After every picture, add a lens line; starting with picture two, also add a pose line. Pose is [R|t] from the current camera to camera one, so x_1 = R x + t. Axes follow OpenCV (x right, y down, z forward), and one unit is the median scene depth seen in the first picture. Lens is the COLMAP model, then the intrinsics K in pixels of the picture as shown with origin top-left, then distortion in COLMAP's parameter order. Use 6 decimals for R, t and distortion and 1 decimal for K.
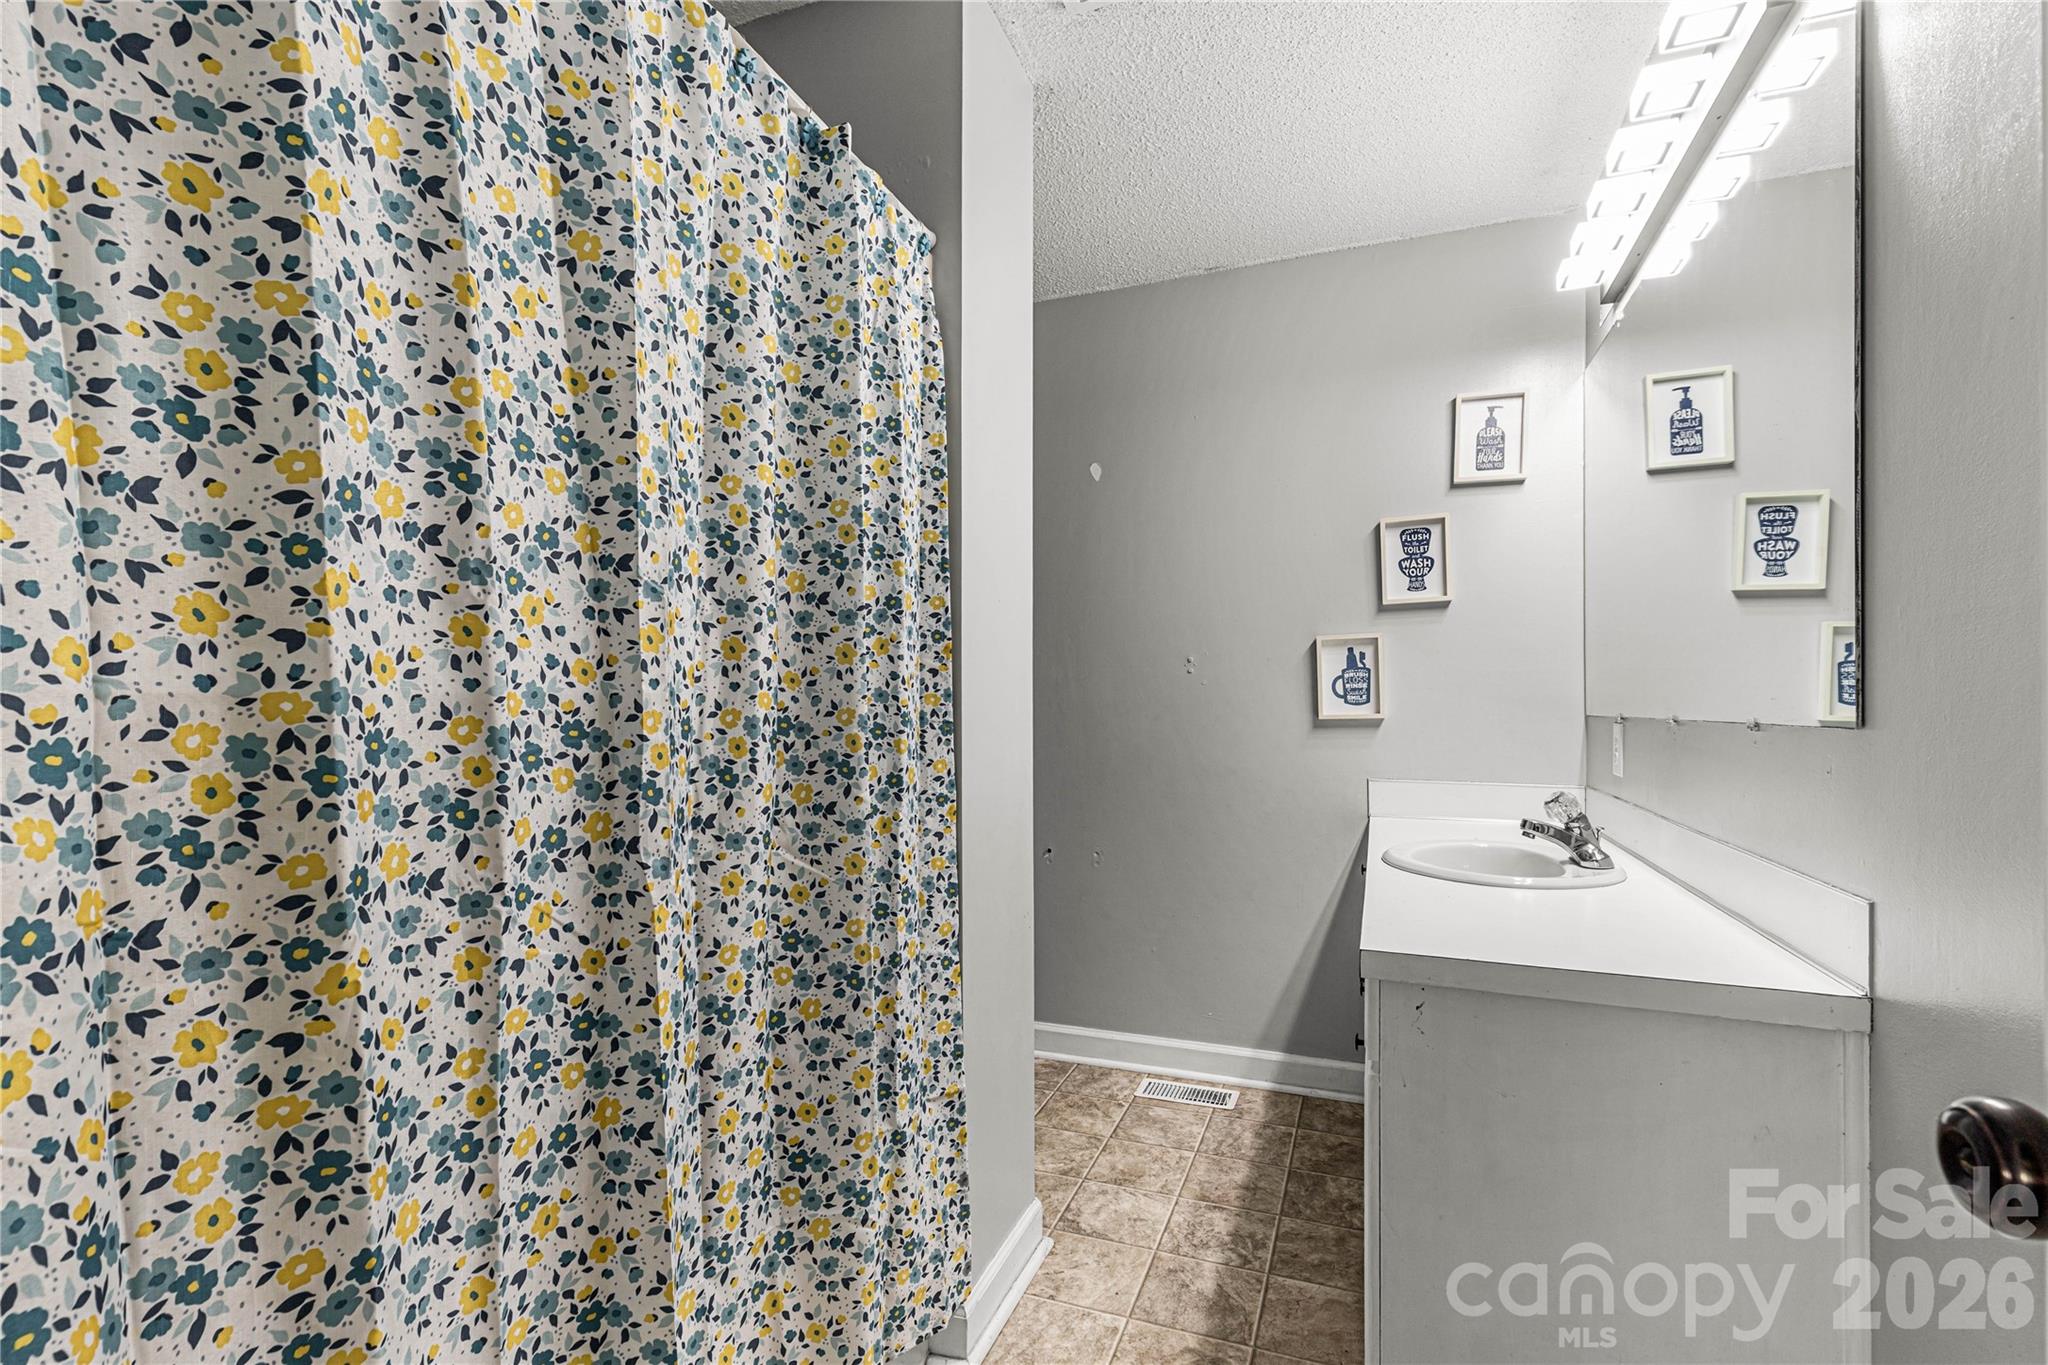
lens RADIAL K [[945.6, 0, 1024.2], [0, 945.6, 693.9], [0, 0, 1]] dist [0.002218, 0.000095]
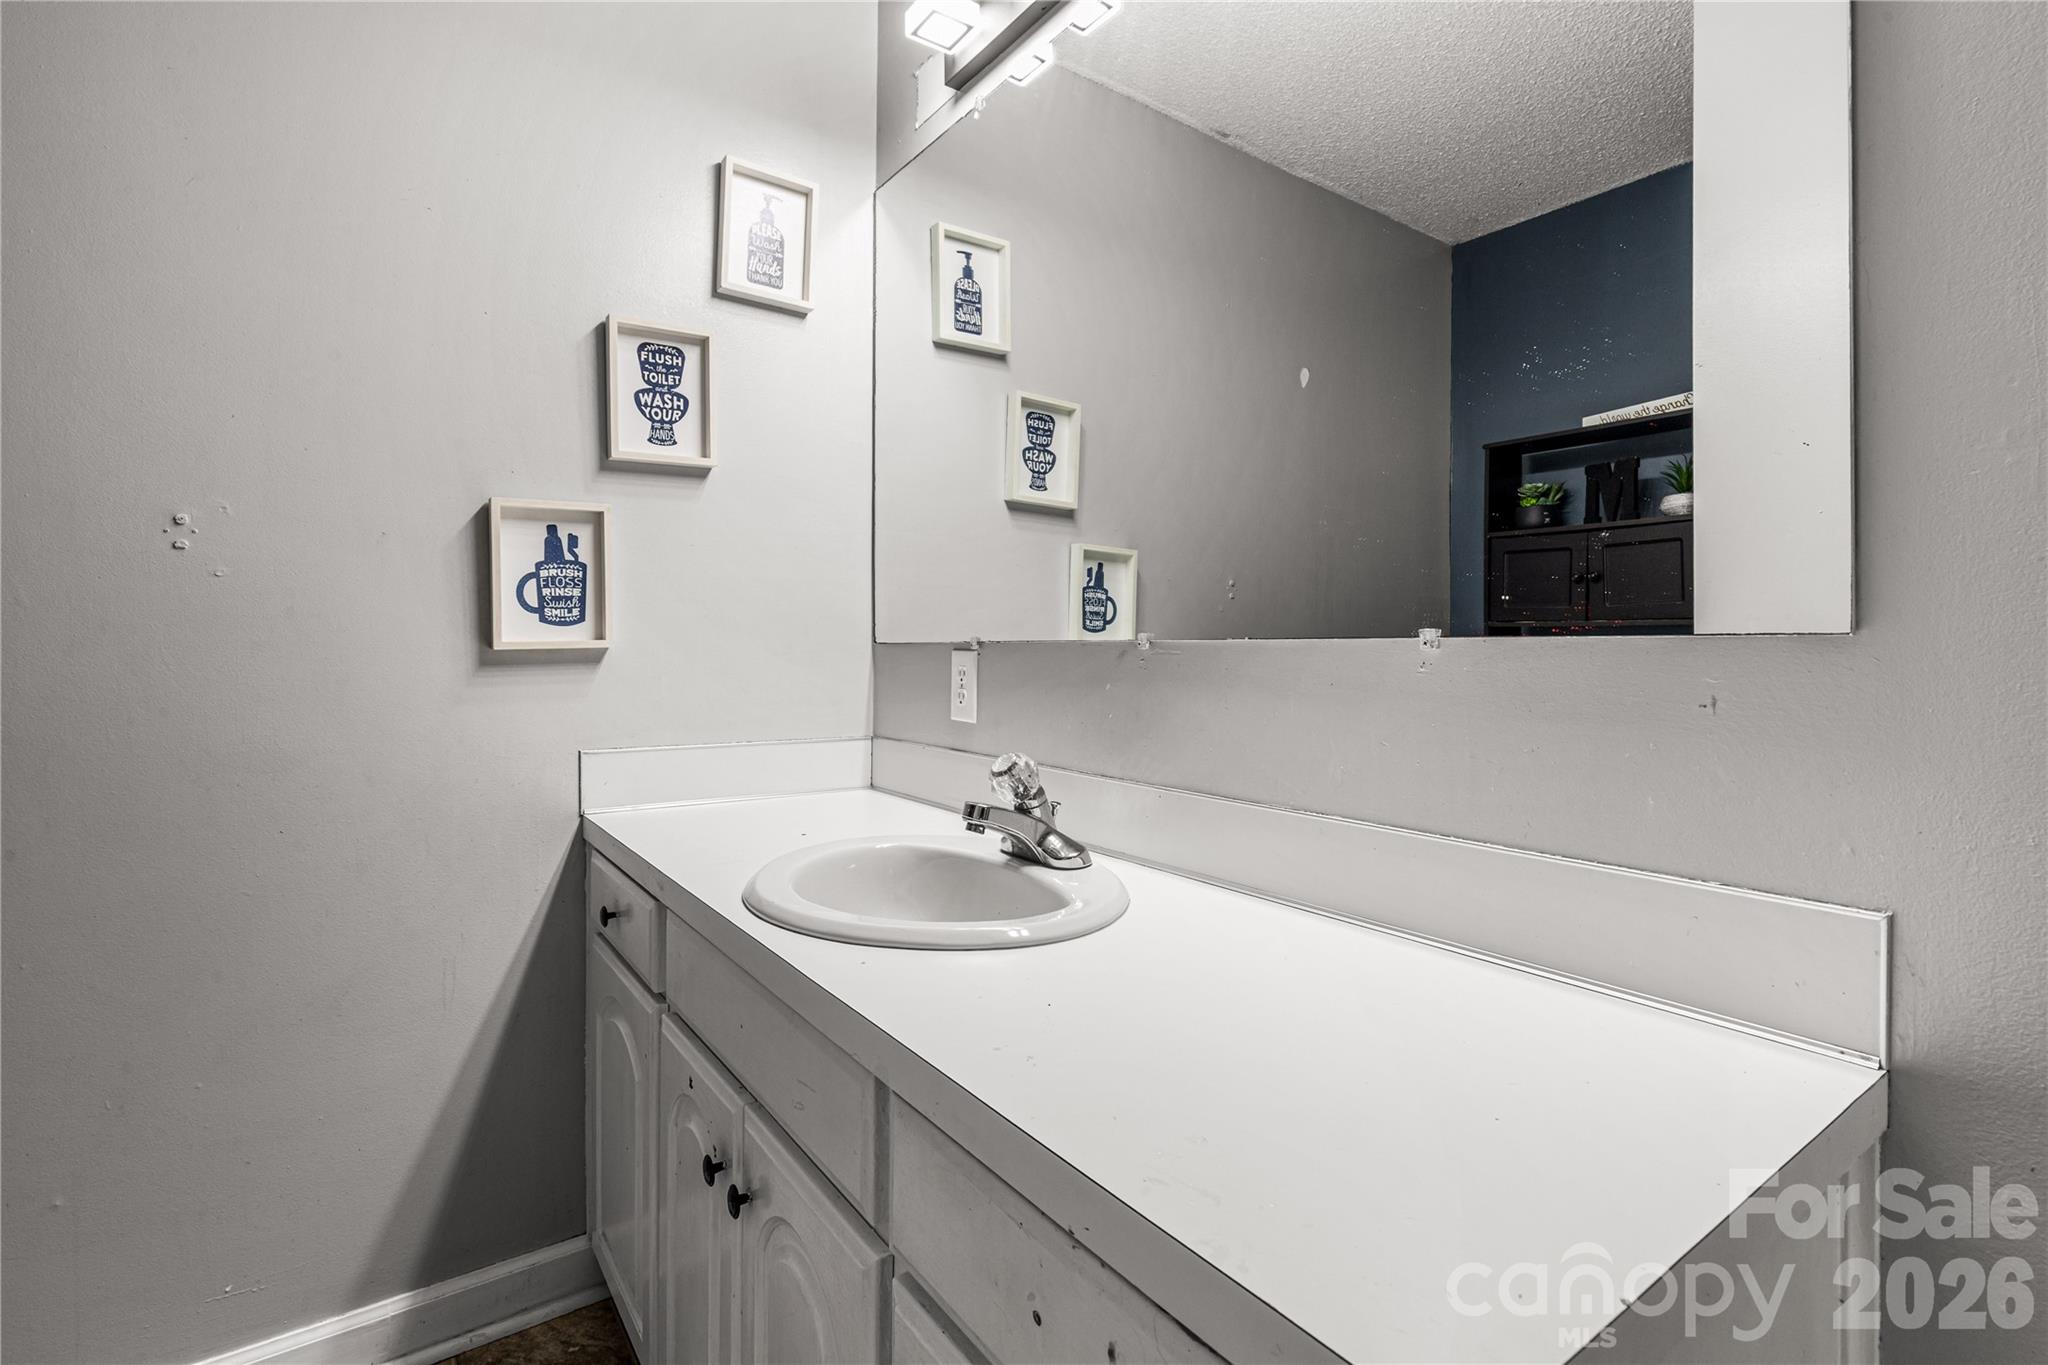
lens RADIAL K [[945.6, 0, 1012.7], [0, 945.6, 639.0], [0, 0, 1]] dist [0.002218, 0.000095]
pose [[0.552723, 0.007773, 0.833329, 0.022140], [-0.011180, 0.999936, -0.001912, 0.019988], [-0.833290, -0.008260, 0.552774, 0.487900]]
